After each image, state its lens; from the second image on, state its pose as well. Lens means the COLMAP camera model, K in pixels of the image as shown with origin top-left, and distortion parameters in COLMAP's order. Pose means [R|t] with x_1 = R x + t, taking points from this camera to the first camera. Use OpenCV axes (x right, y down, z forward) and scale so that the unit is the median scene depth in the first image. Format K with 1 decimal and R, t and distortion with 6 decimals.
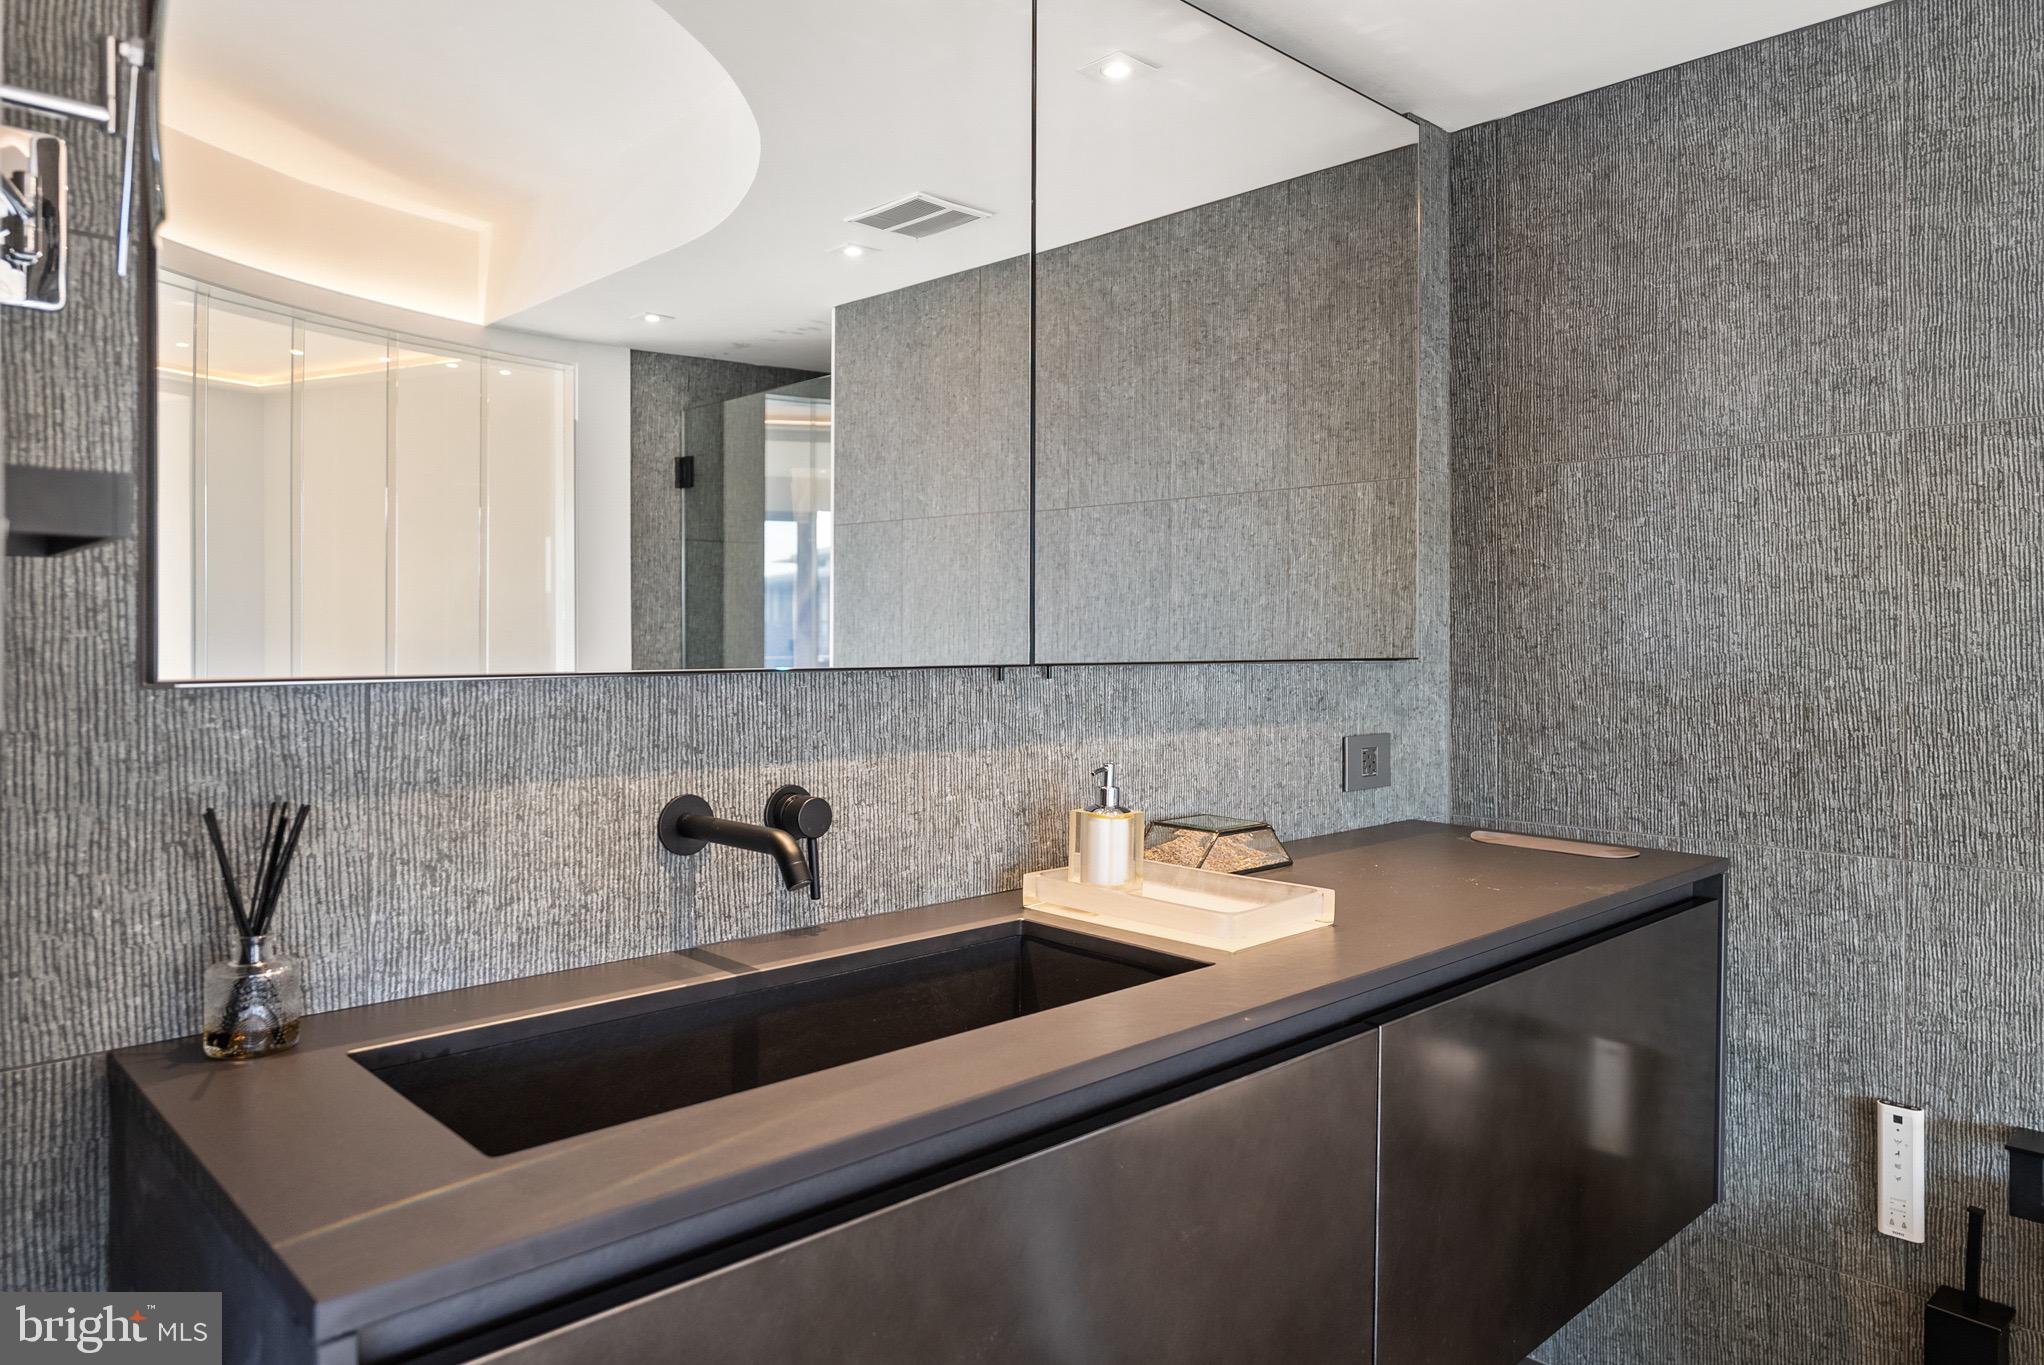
lens RADIAL K [[1347.9, 0, 1025.3], [0, 1347.9, 652.7], [0, 0, 1]] dist [-0.001322, 0.003039]
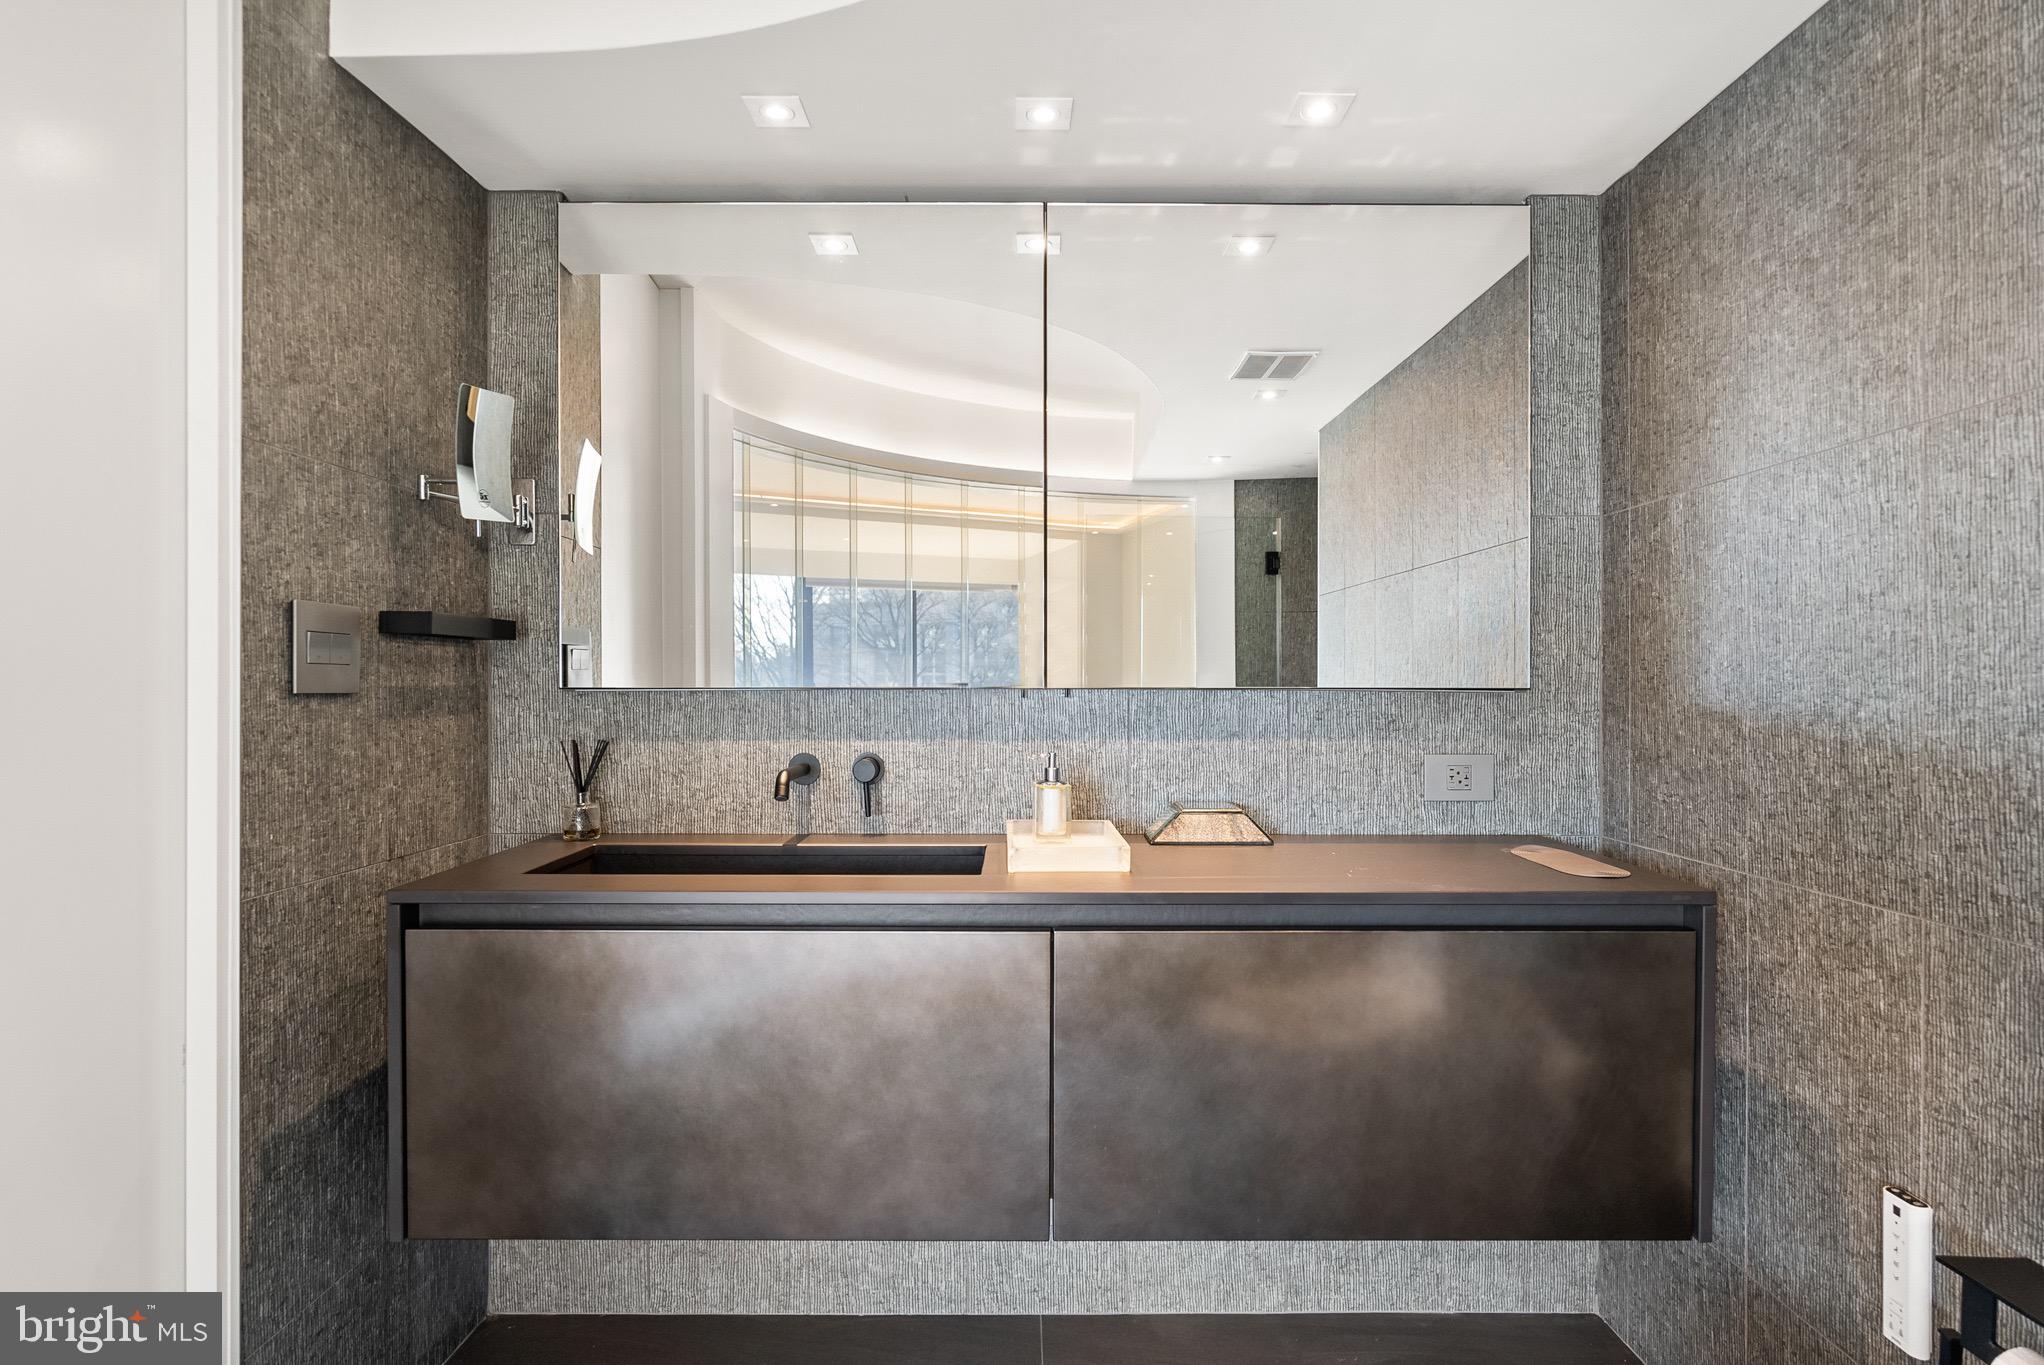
lens RADIAL K [[1040.3, 0, 1021.9], [0, 1040.3, 701.5], [0, 0, 1]] dist [0.000004, -0.000418]
pose [[0.716269, 0.010889, -0.697740, 0.687668], [-0.007661, 0.999941, 0.007742, 0.013217], [0.697783, -0.000200, 0.716310, 0.114030]]
